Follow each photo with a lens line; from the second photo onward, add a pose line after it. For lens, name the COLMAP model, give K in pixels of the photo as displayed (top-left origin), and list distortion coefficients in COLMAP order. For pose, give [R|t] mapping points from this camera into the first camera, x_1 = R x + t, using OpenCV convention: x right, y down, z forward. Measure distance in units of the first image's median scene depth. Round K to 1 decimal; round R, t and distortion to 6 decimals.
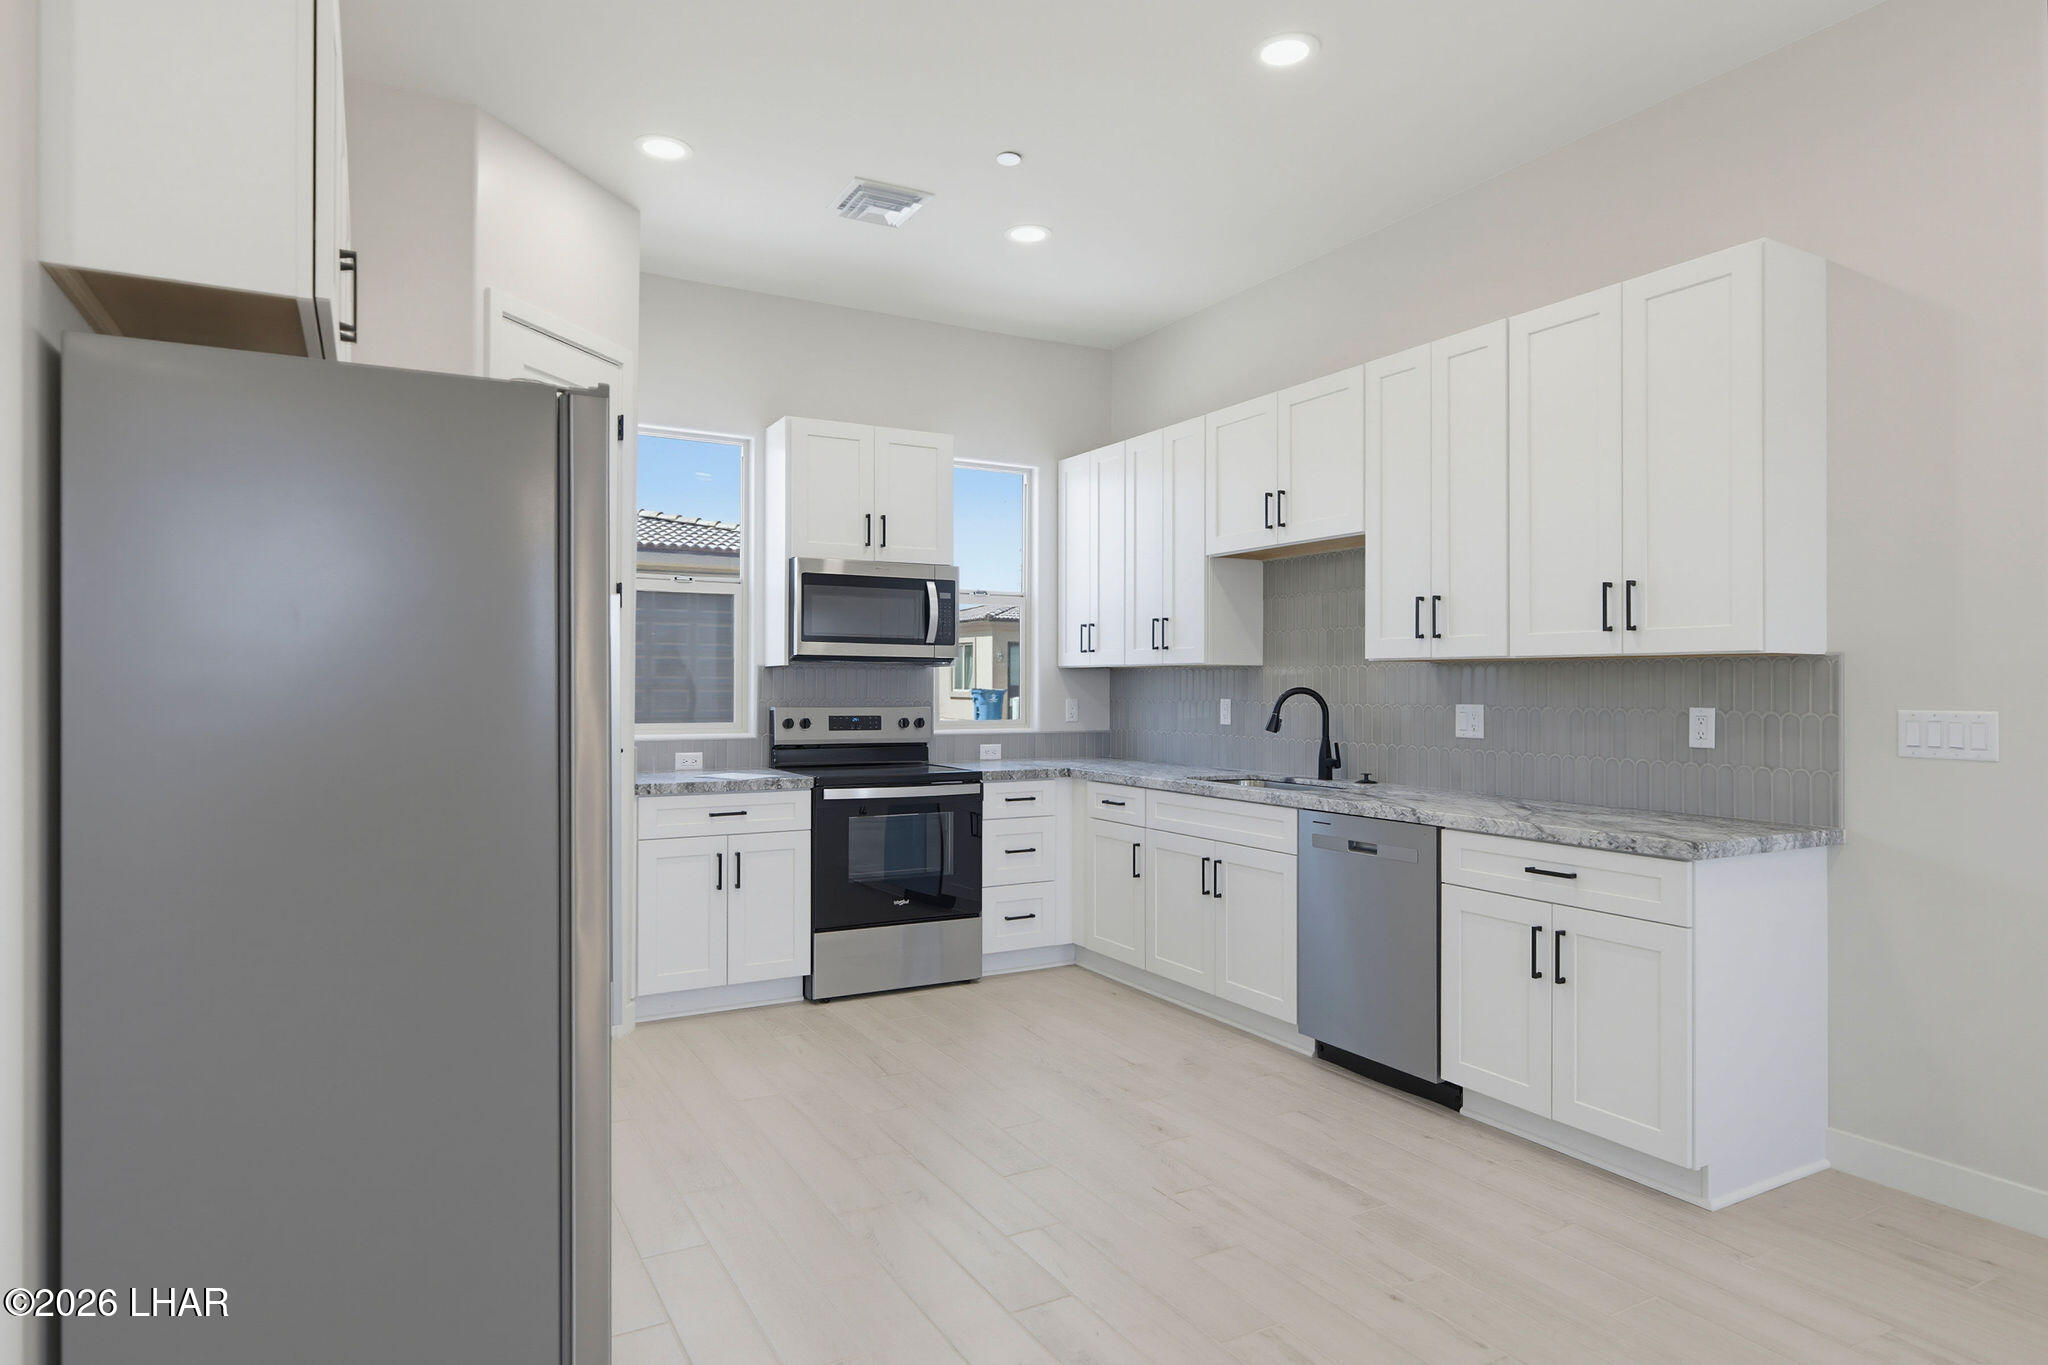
lens RADIAL K [[1181.3, 0, 1018.1], [0, 1181.3, 677.9], [0, 0, 1]] dist [0.001735, 0.000517]
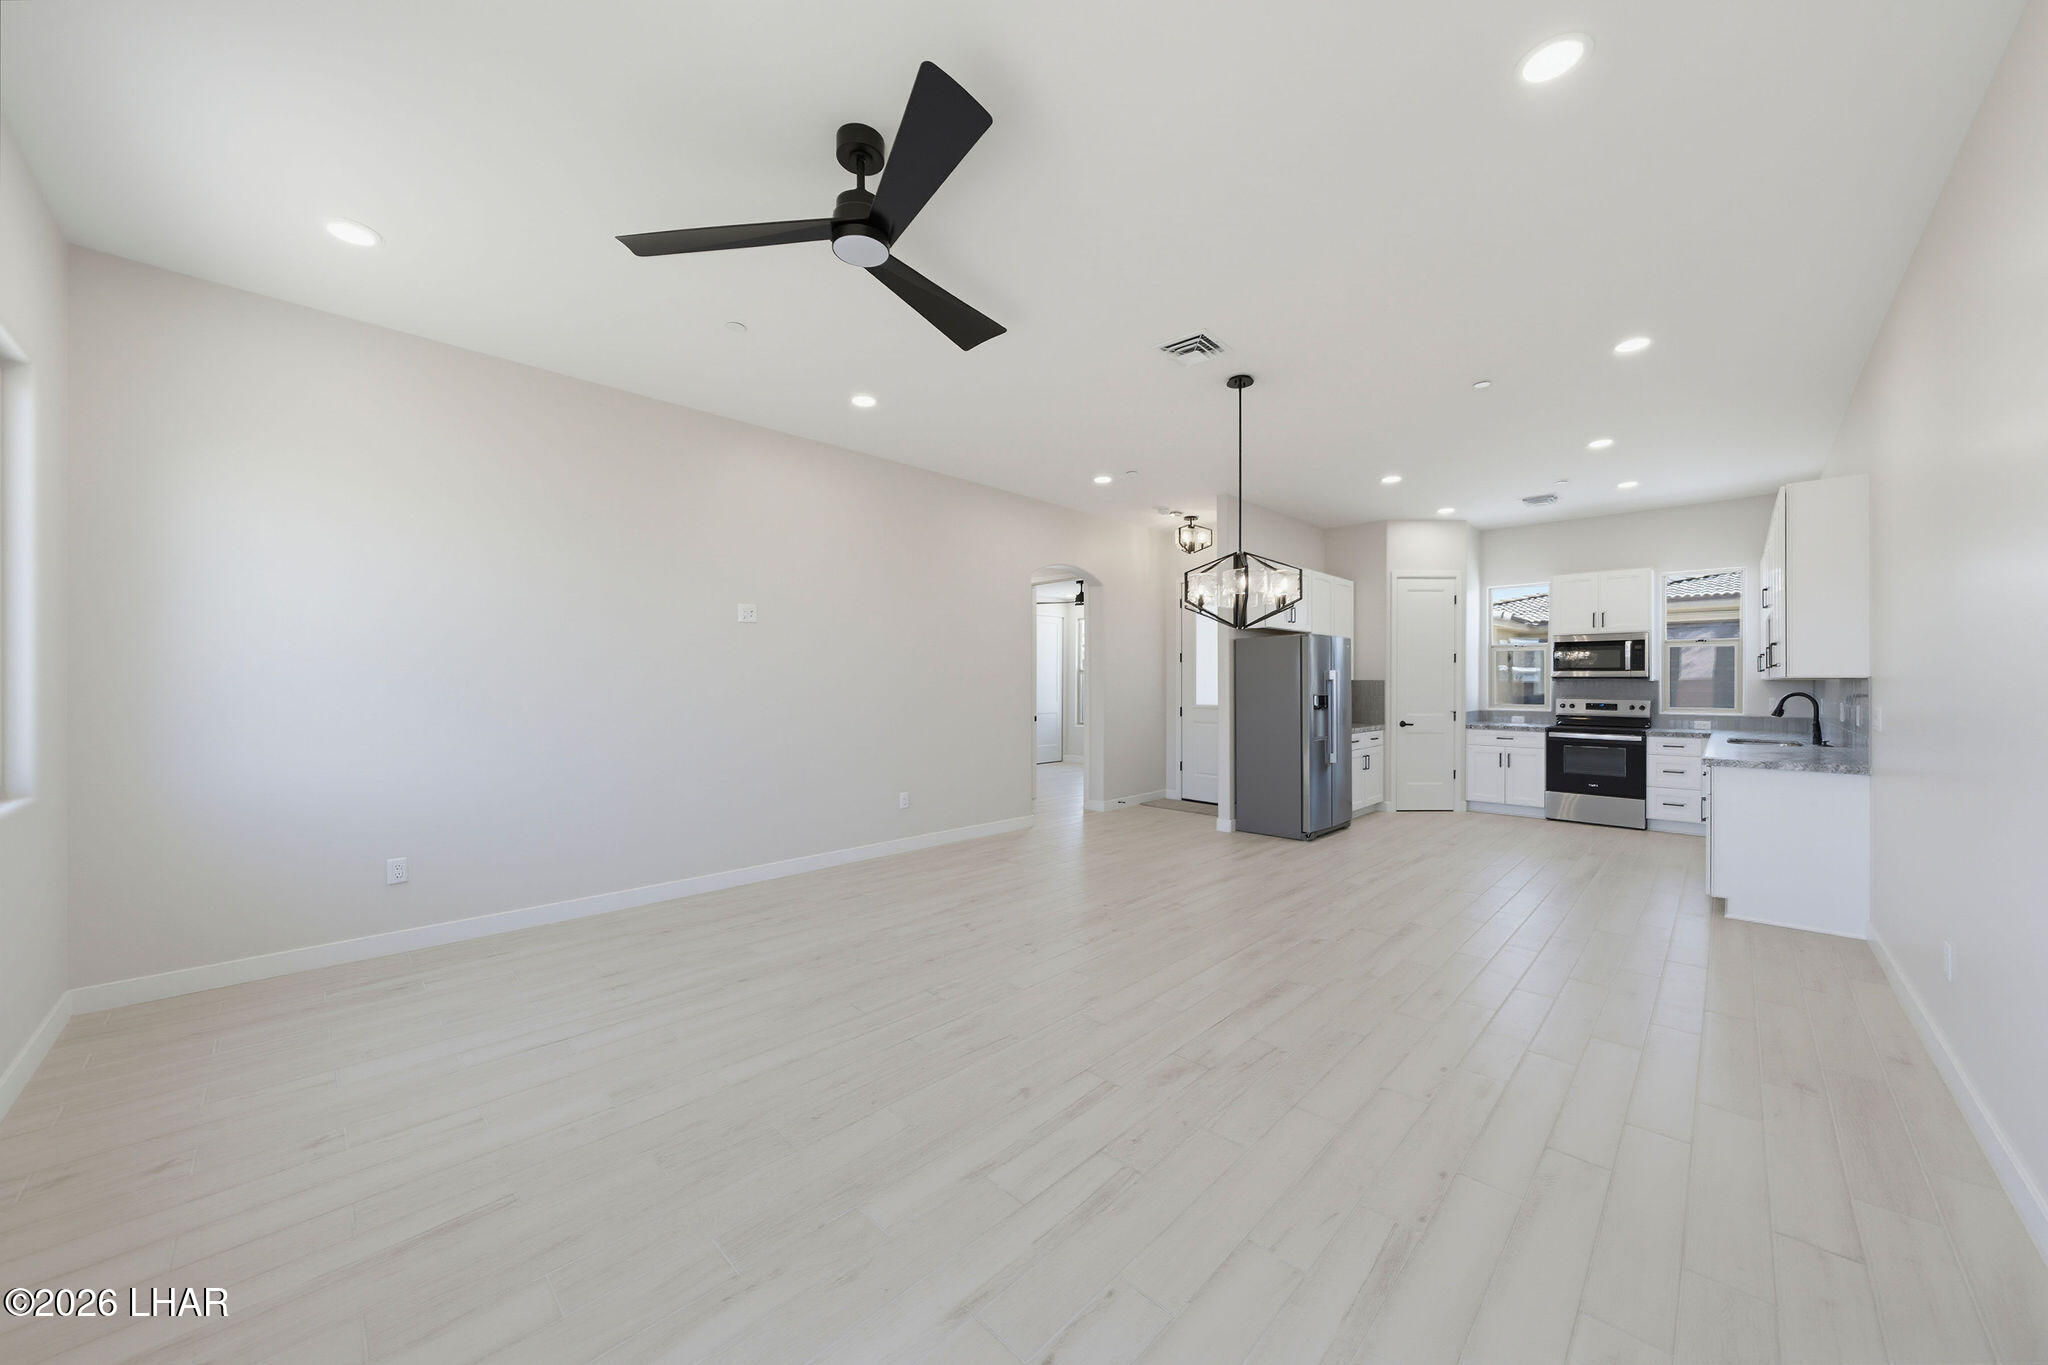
lens RADIAL K [[711.6, 0, 1049.1], [0, 711.6, 680.8], [0, 0, 1]] dist [-0.000892, -0.000086]
pose [[0.295658, -0.005420, -0.955279, 0.927299], [0.005154, 0.999978, -0.004079, -0.010827], [0.955280, -0.003717, 0.295679, -0.415344]]
